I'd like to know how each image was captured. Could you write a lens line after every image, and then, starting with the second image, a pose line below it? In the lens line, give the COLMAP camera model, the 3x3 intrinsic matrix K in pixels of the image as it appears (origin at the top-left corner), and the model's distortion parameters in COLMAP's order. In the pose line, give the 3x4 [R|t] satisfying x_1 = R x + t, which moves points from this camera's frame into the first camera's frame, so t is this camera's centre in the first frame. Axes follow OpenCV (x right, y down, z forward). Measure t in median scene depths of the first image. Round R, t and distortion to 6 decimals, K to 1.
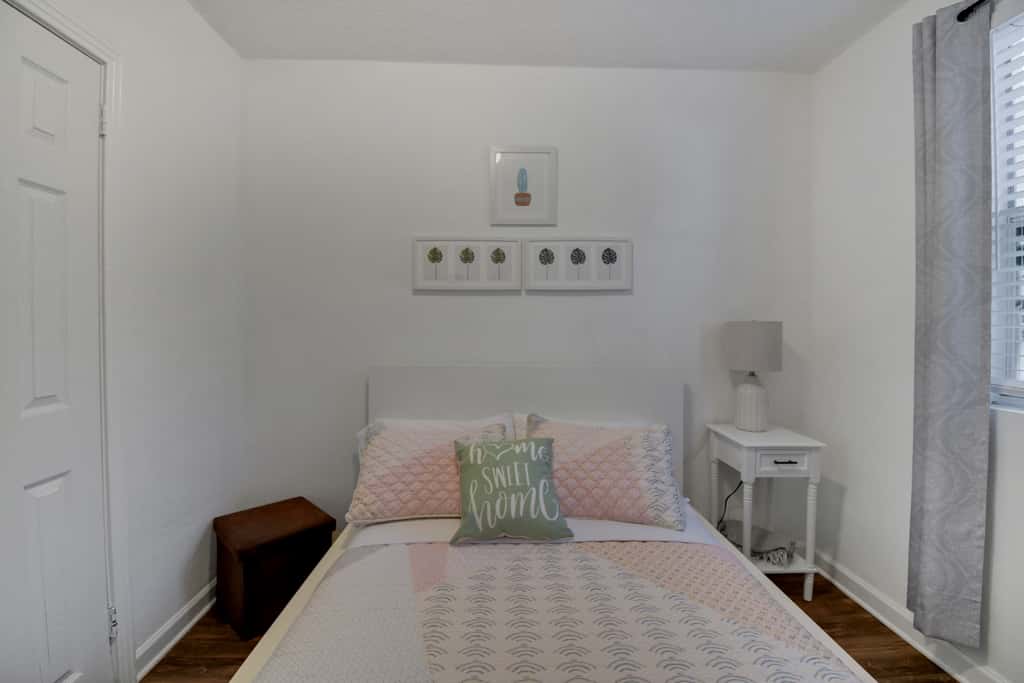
lens RADIAL K [[456.9, 0, 511.2], [0, 456.9, 341.1], [0, 0, 1]] dist [-0.014559, -0.009038]
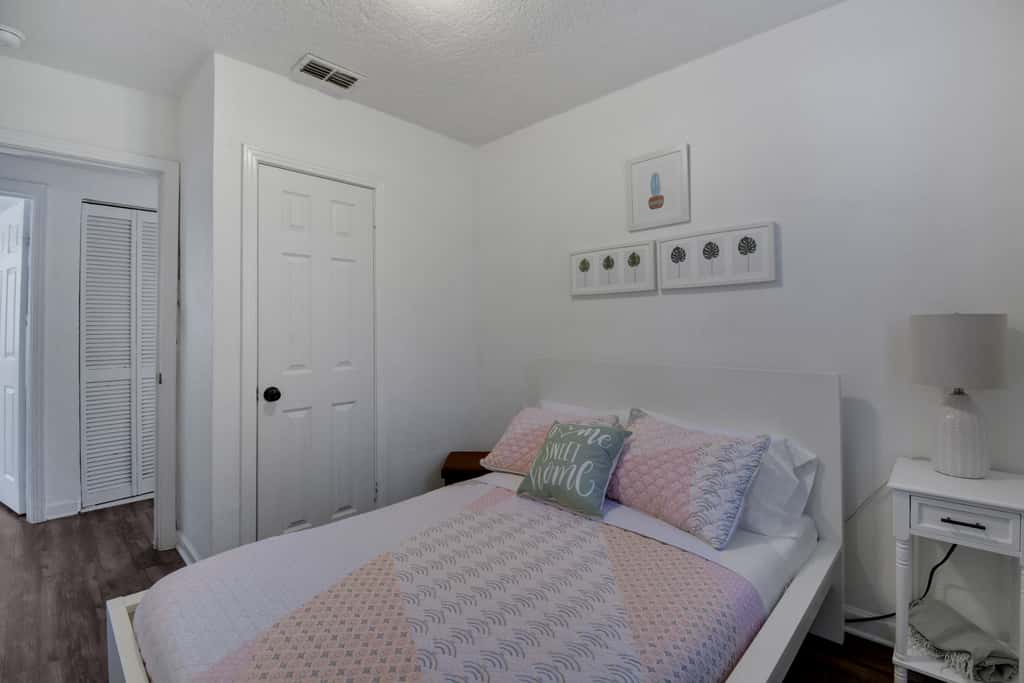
lens RADIAL K [[456.9, 0, 487.1], [0, 456.9, 322.3], [0, 0, 1]] dist [-0.014559, -0.009038]
pose [[0.677716, -0.015757, -0.735155, 0.605454], [-0.011649, 0.999415, -0.032160, -0.001518], [0.735232, 0.030359, 0.677136, 0.030936]]
